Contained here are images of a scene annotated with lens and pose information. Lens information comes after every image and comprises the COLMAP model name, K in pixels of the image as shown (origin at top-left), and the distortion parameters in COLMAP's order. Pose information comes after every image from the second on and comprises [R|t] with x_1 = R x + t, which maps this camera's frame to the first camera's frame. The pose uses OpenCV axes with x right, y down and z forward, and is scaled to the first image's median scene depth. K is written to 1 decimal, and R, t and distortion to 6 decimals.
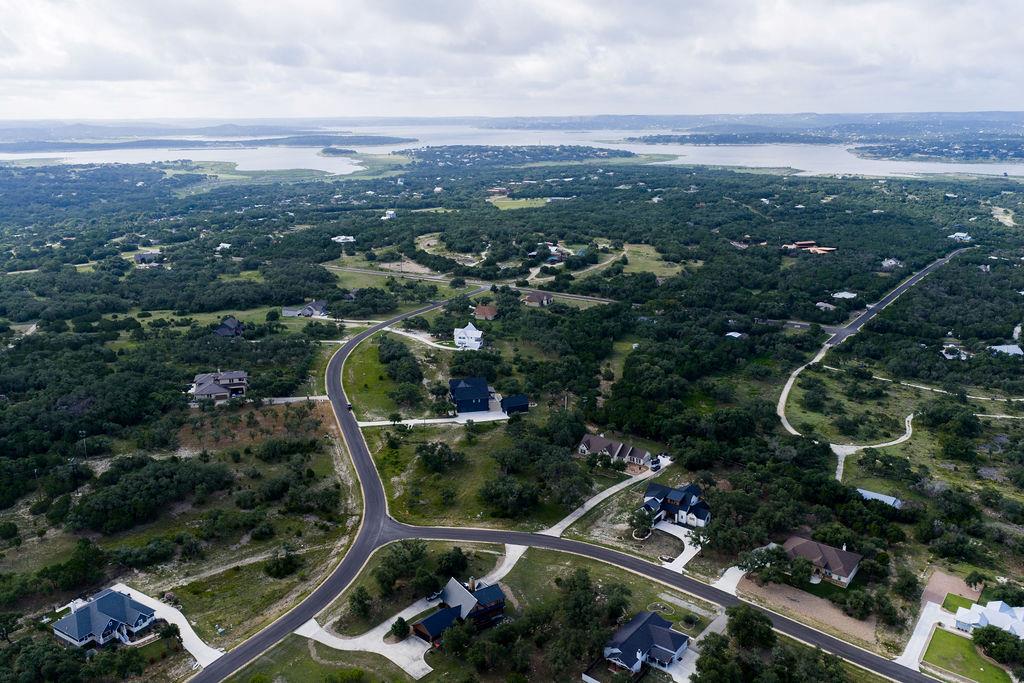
lens RADIAL K [[845.6, 0, 512.0], [0, 845.6, 337.9], [0, 0, 1]] dist [0.010797, -0.016129]
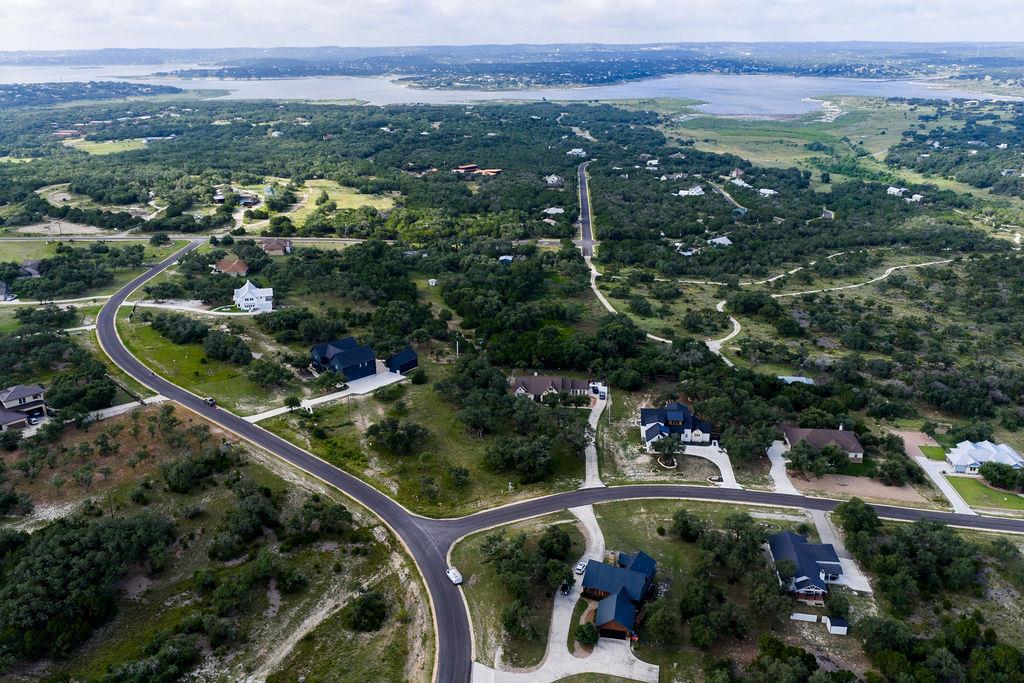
lens RADIAL K [[845.6, 0, 512.0], [0, 845.6, 337.9], [0, 0, 1]] dist [0.010797, -0.016129]
pose [[0.858512, -0.166757, 0.484921, -0.356171], [0.131924, 0.985642, 0.105386, -0.023493], [-0.495533, -0.026503, 0.868185, 0.218162]]
